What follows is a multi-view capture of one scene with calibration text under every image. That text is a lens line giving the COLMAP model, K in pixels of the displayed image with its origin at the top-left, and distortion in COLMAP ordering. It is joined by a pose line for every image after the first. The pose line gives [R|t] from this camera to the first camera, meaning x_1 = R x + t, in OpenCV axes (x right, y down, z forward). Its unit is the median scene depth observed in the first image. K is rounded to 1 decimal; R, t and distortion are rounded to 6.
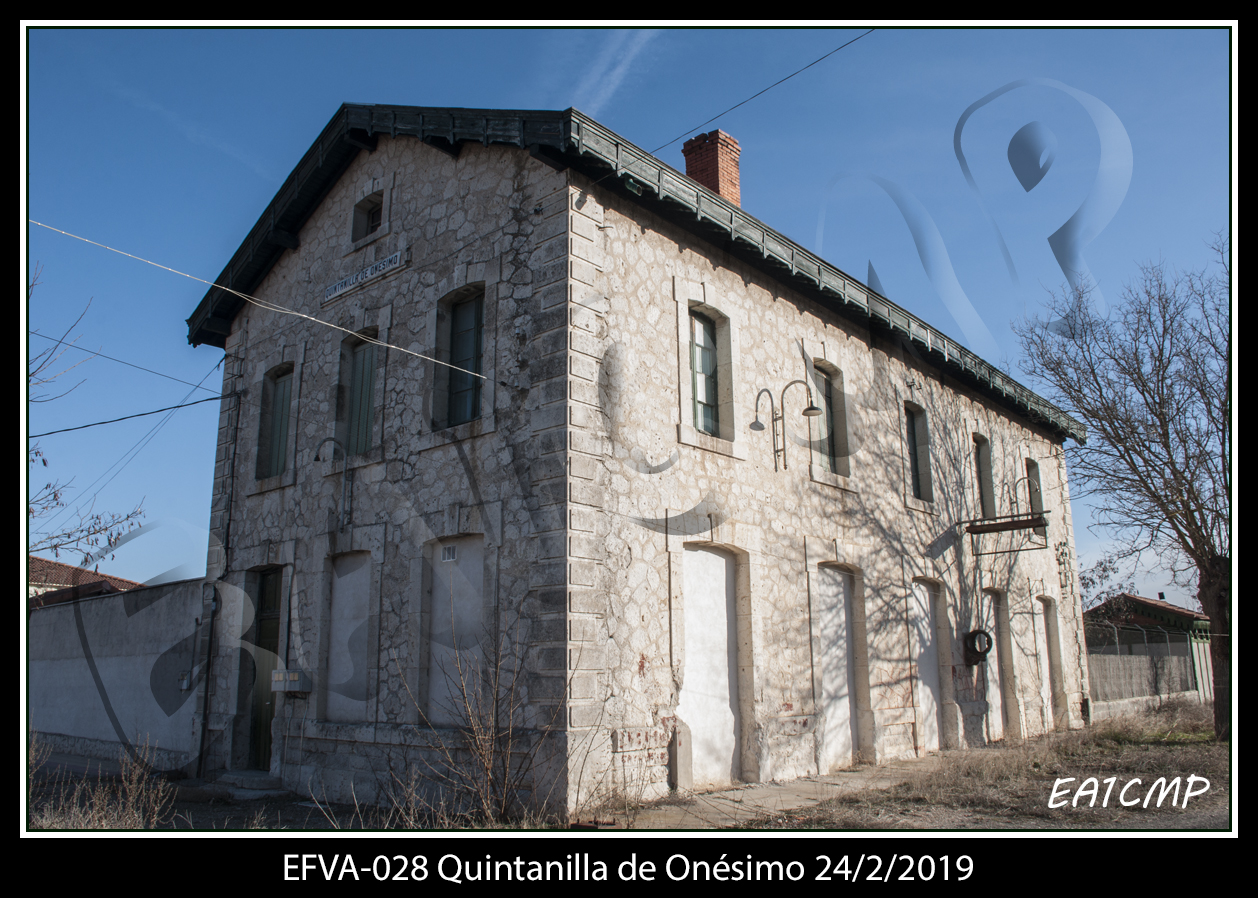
lens RADIAL K [[954.2, 0, 625.5], [0, 954.2, 440.6], [0, 0, 1]] dist [-0.114613, 0.000430]
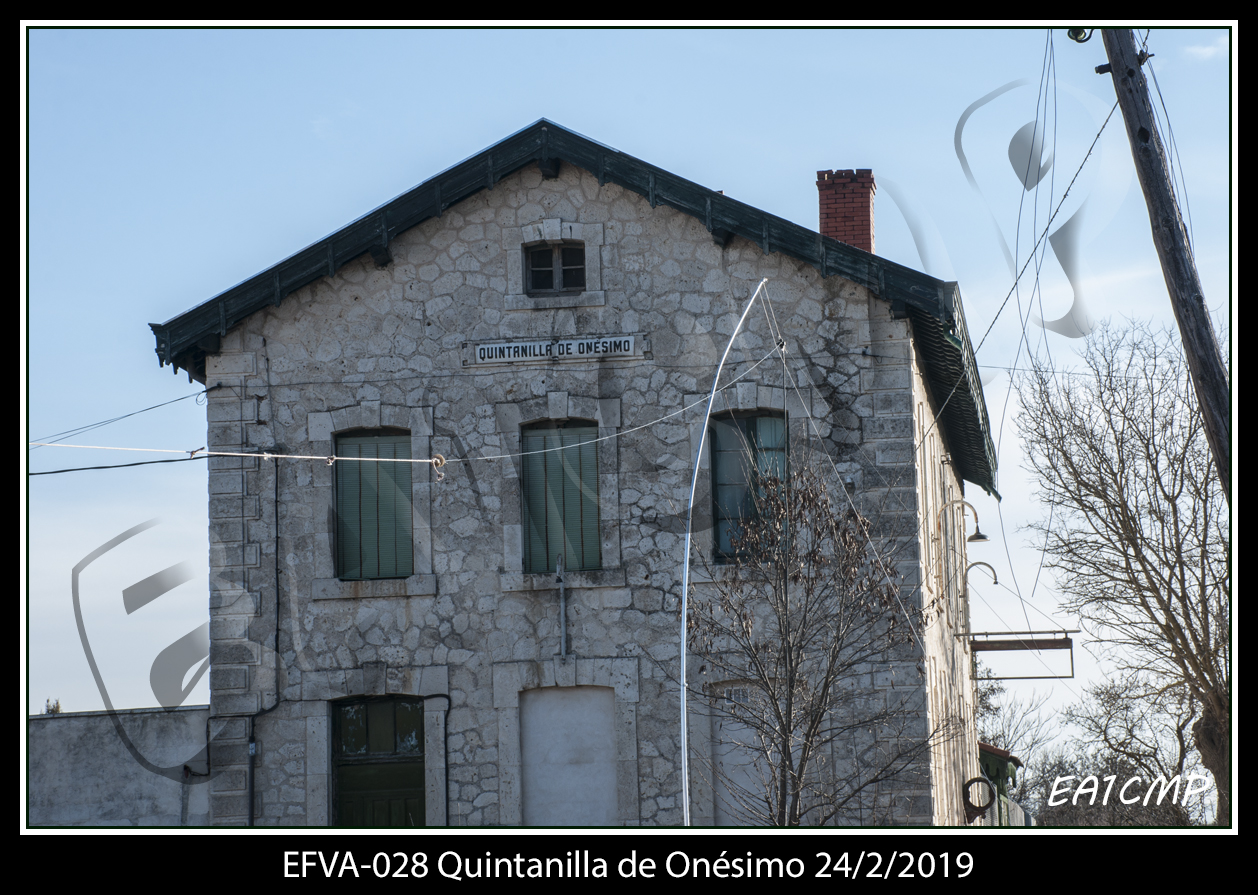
lens RADIAL K [[2833.6, 0, 623.5], [0, 2833.6, 452.4], [0, 0, 1]] dist [0.559523, 0.000000]
pose [[0.845623, 0.054762, 0.530965, -1.707715], [-0.109051, 0.991467, 0.071420, -0.297396], [-0.522523, -0.118296, 0.844379, -1.251759]]
